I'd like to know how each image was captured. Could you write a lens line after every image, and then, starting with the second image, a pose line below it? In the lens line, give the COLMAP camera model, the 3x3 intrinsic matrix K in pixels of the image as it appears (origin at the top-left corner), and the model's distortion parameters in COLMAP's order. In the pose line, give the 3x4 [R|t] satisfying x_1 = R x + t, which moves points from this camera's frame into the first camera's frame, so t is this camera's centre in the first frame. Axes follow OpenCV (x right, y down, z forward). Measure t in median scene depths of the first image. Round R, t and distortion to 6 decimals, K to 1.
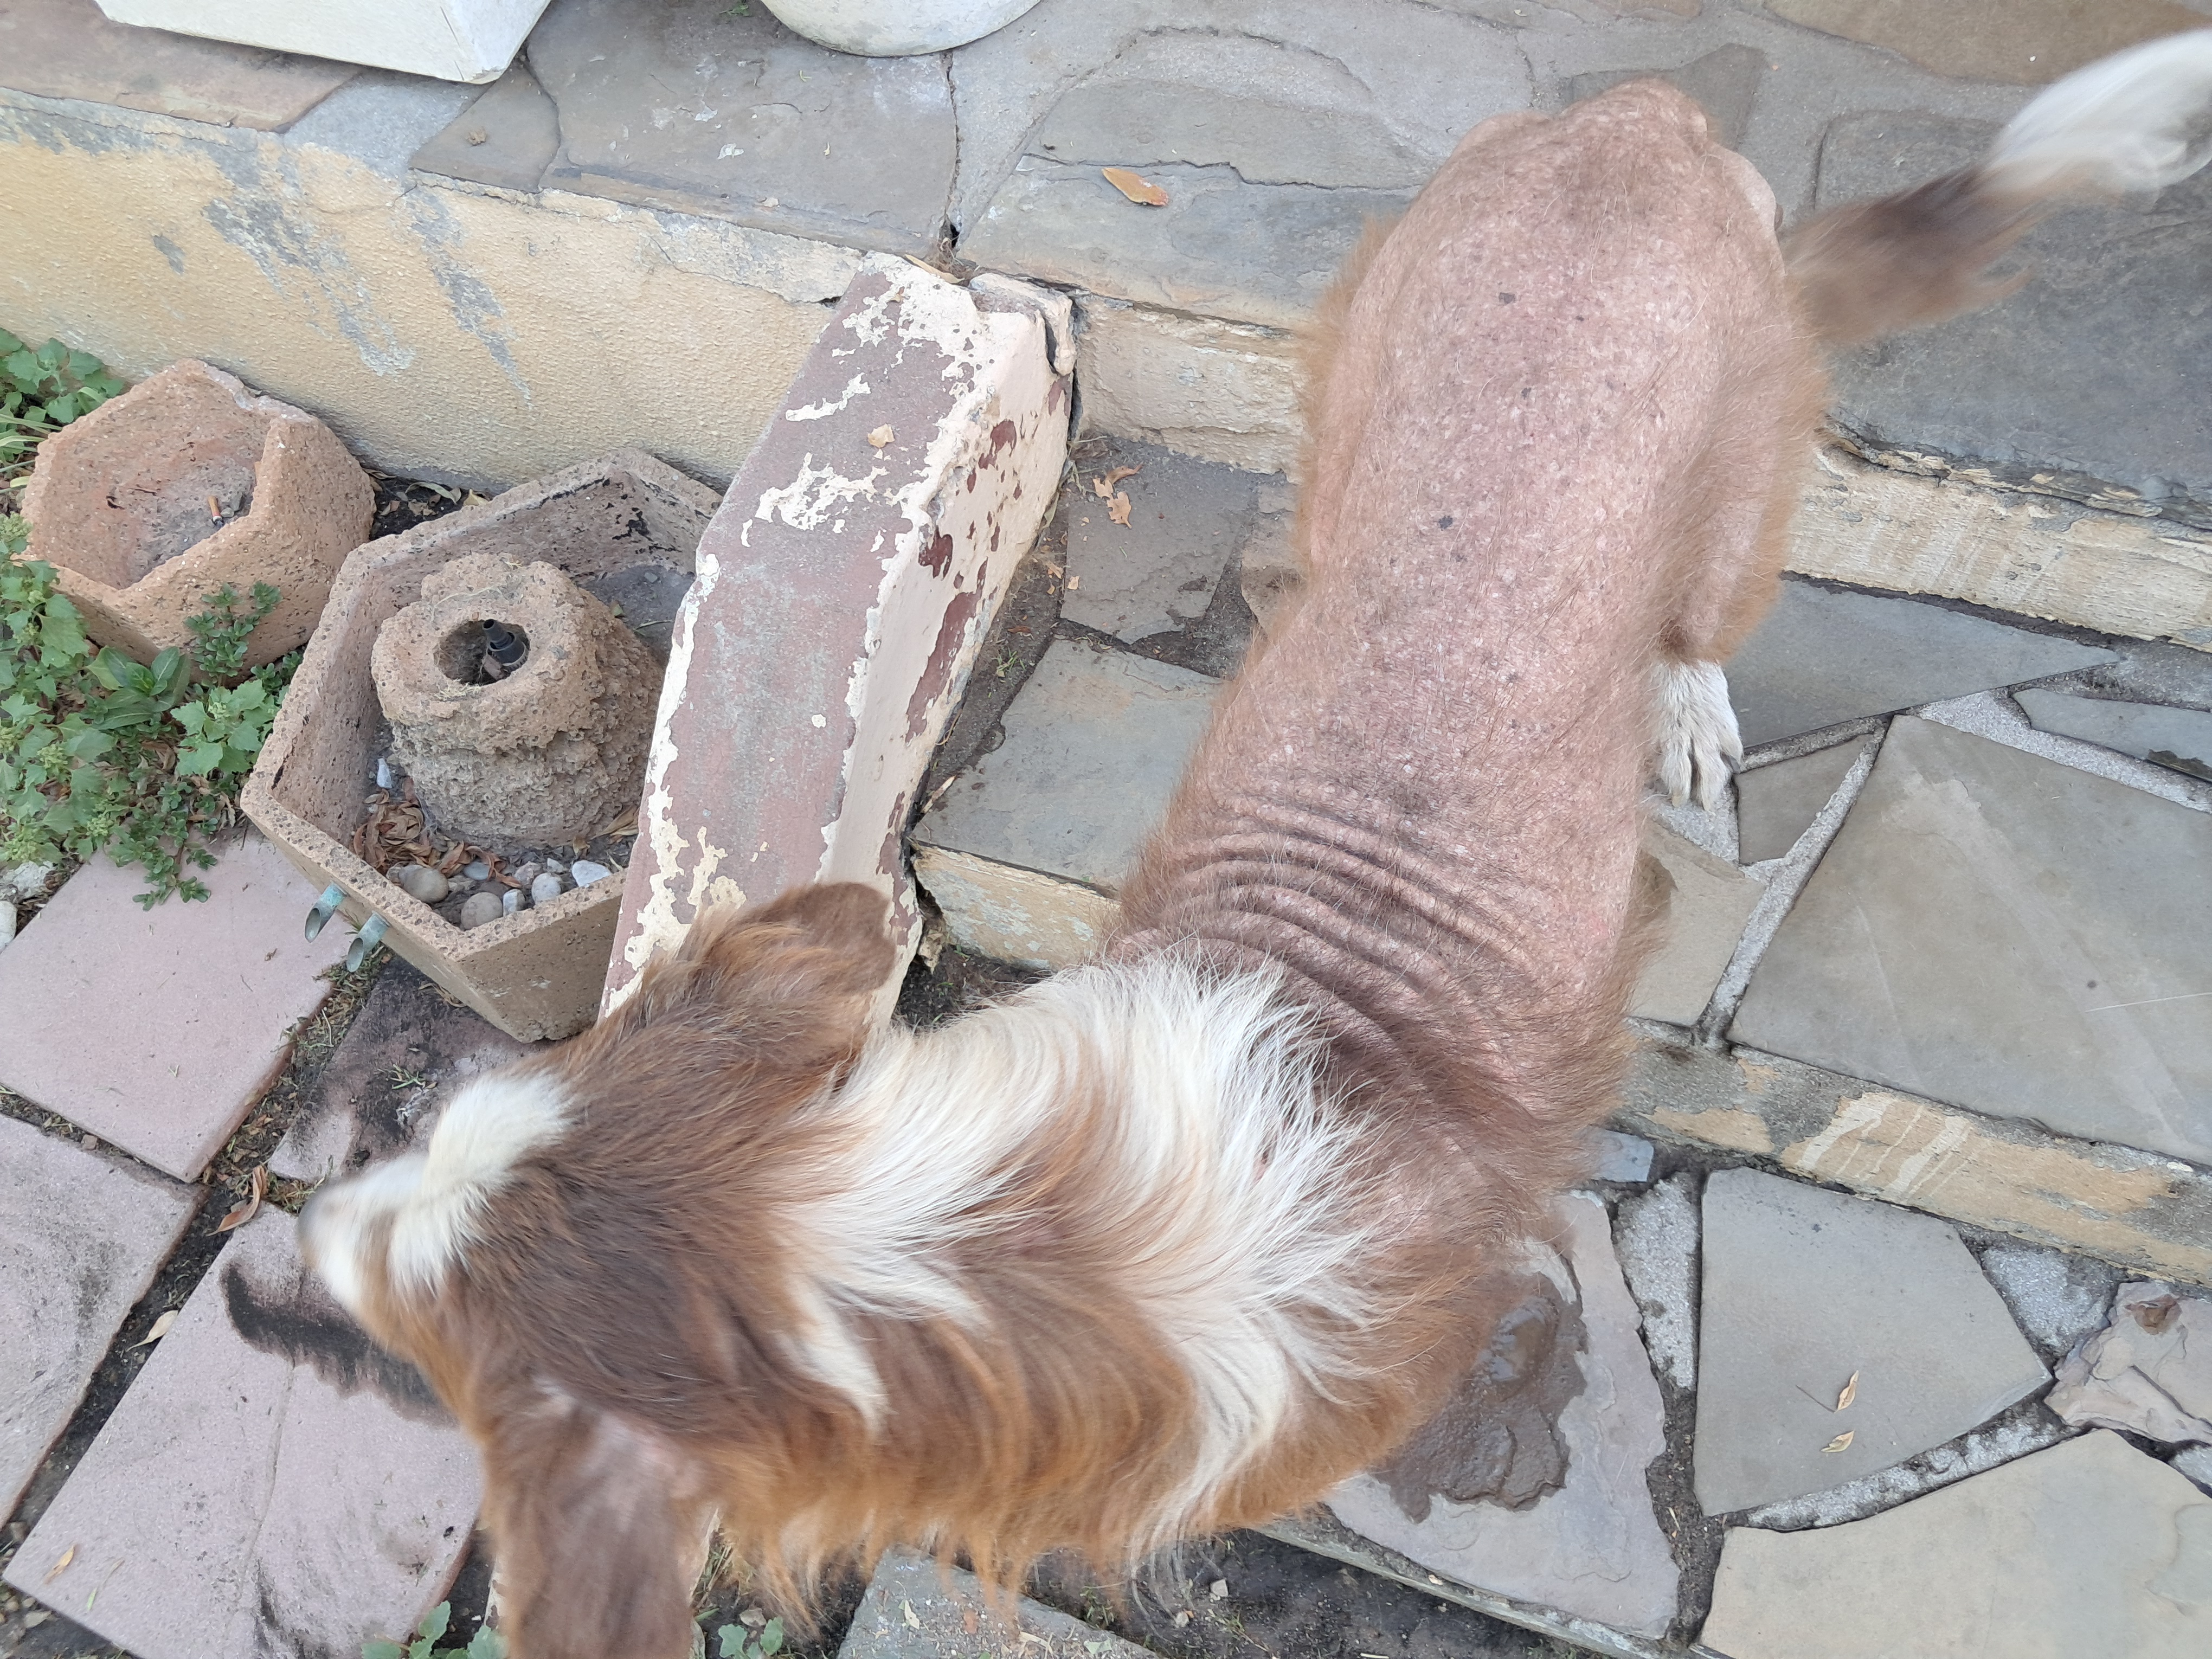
lens RADIAL K [[1766.3, 0, 1116.7], [0, 1766.3, 819.7], [0, 0, 1]] dist [0.008779, -0.010303]
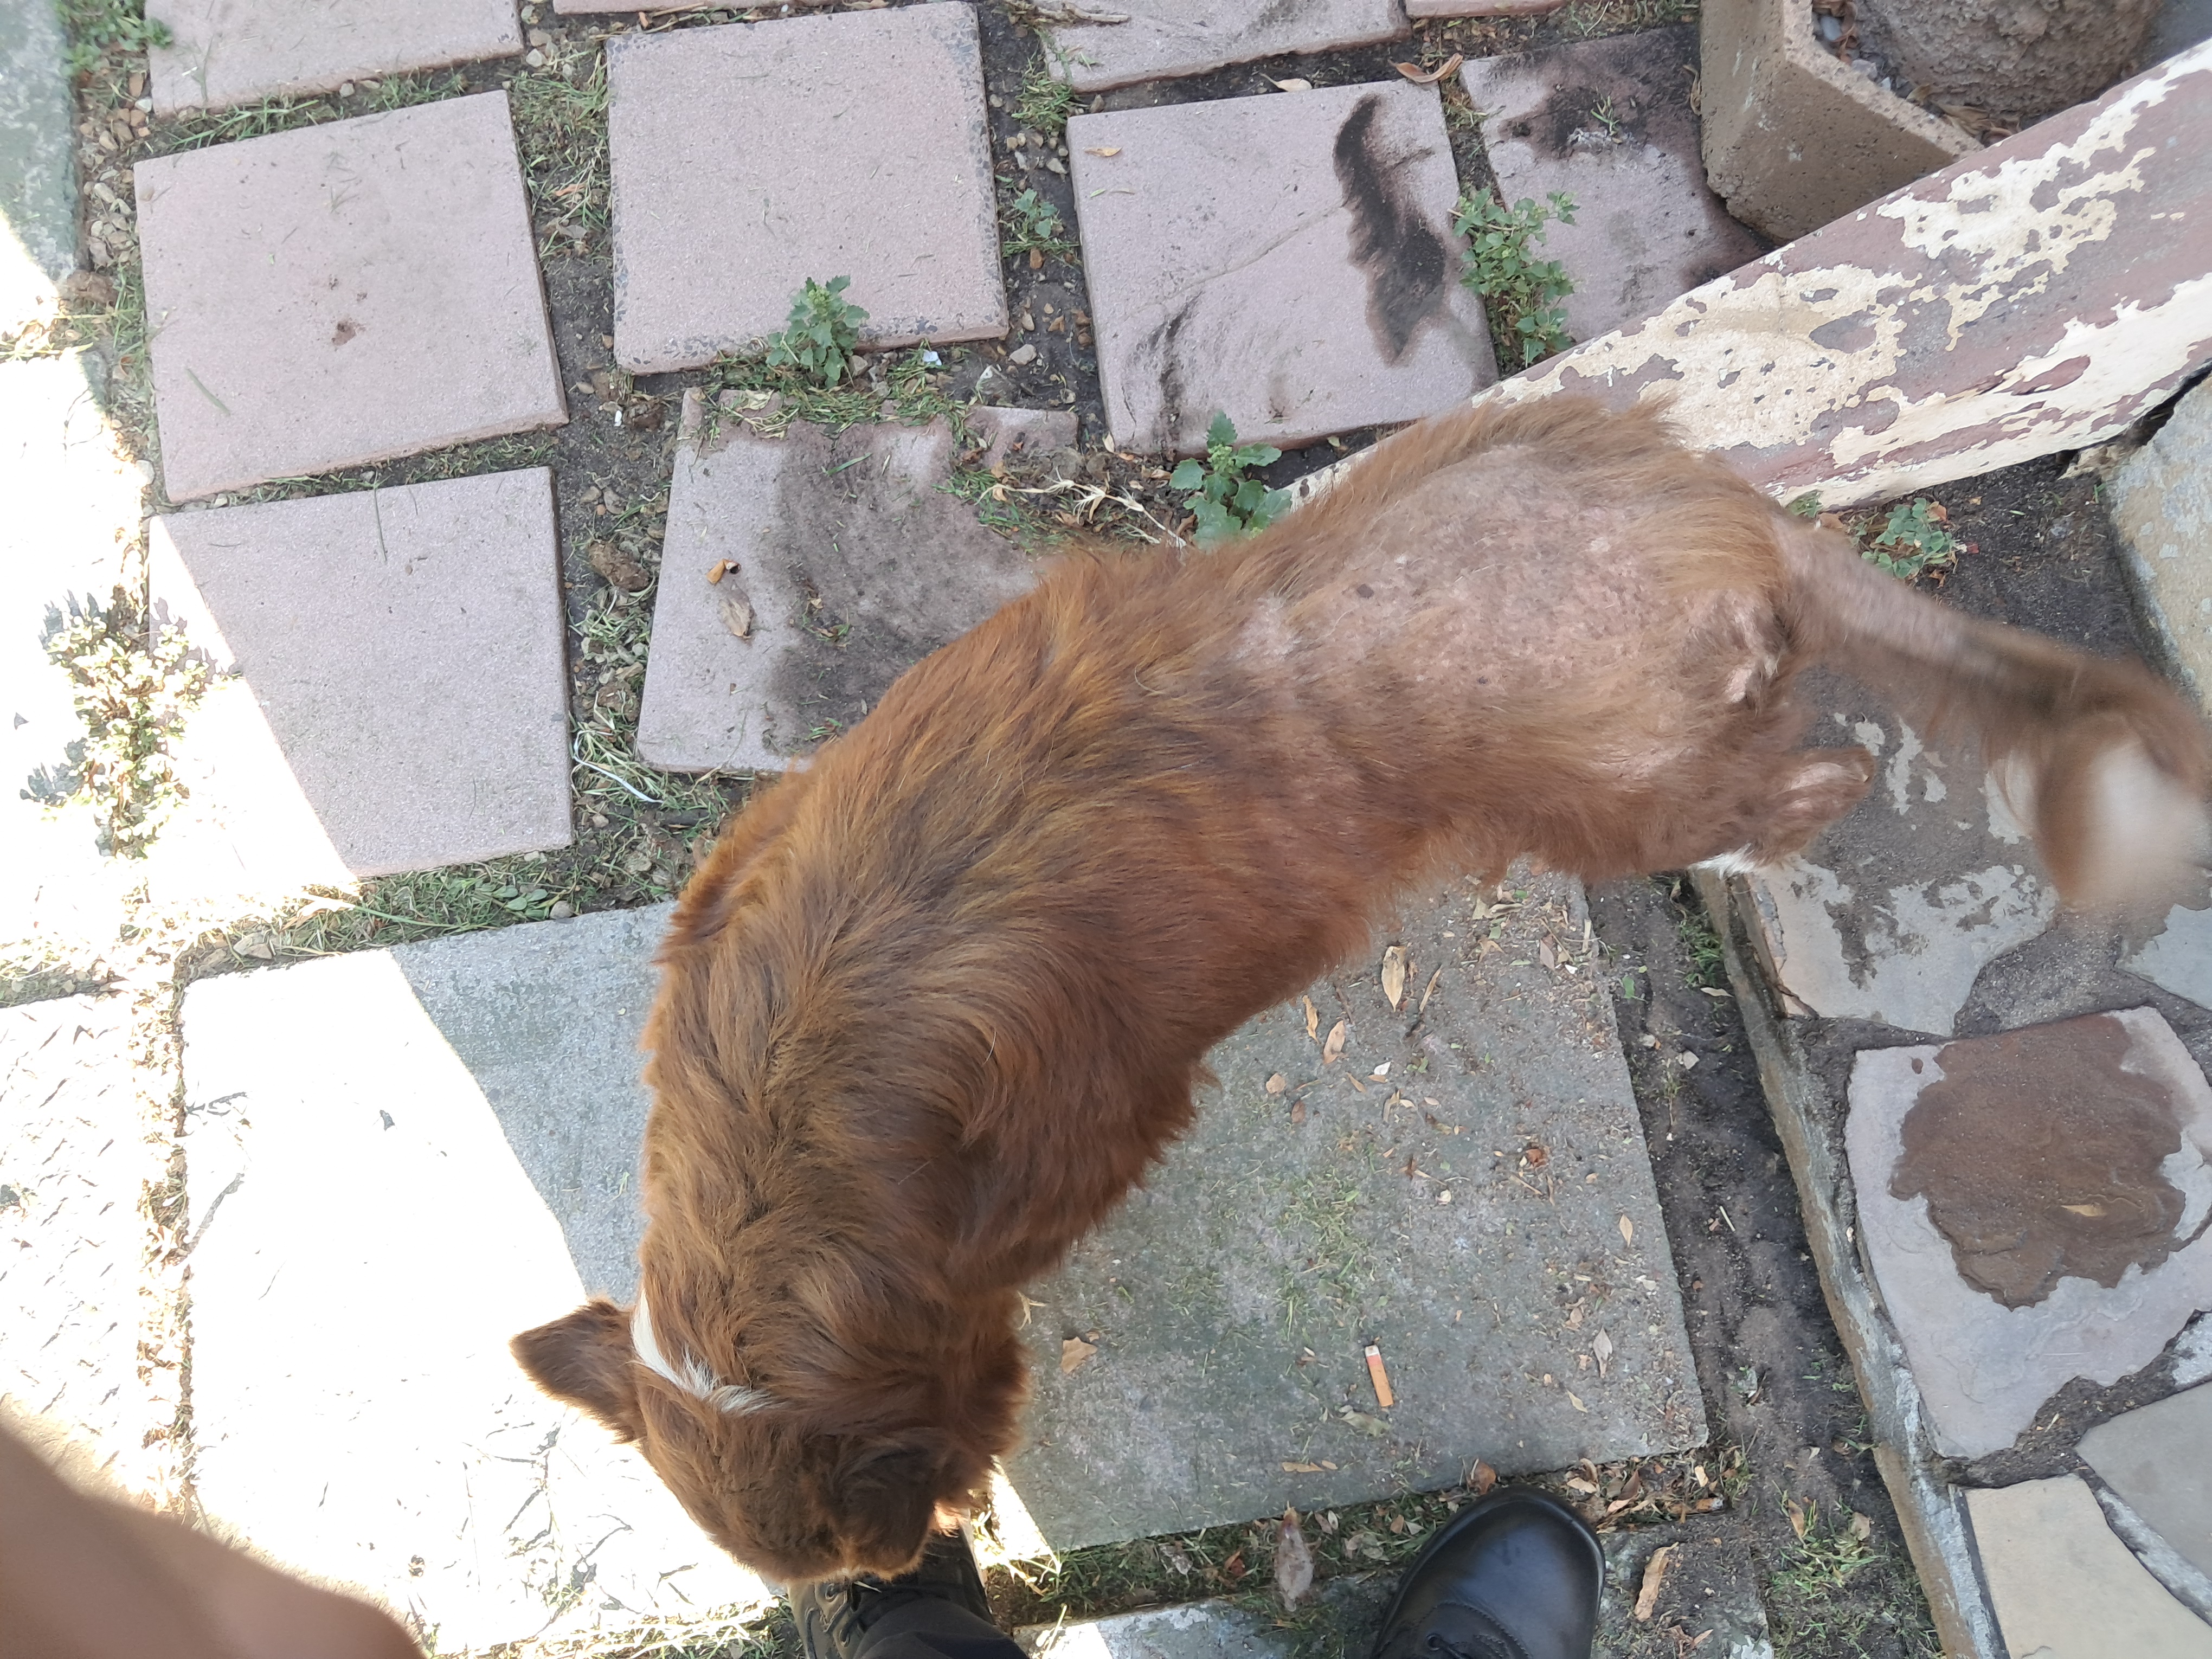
lens RADIAL K [[1766.3, 0, 1078.7], [0, 1766.3, 855.6], [0, 0, 1]] dist [0.008779, -0.010303]
pose [[0.511148, 0.848888, -0.134600, -0.077003], [-0.760739, 0.519720, 0.388803, 0.221917], [0.400004, -0.096341, 0.911436, -0.058648]]
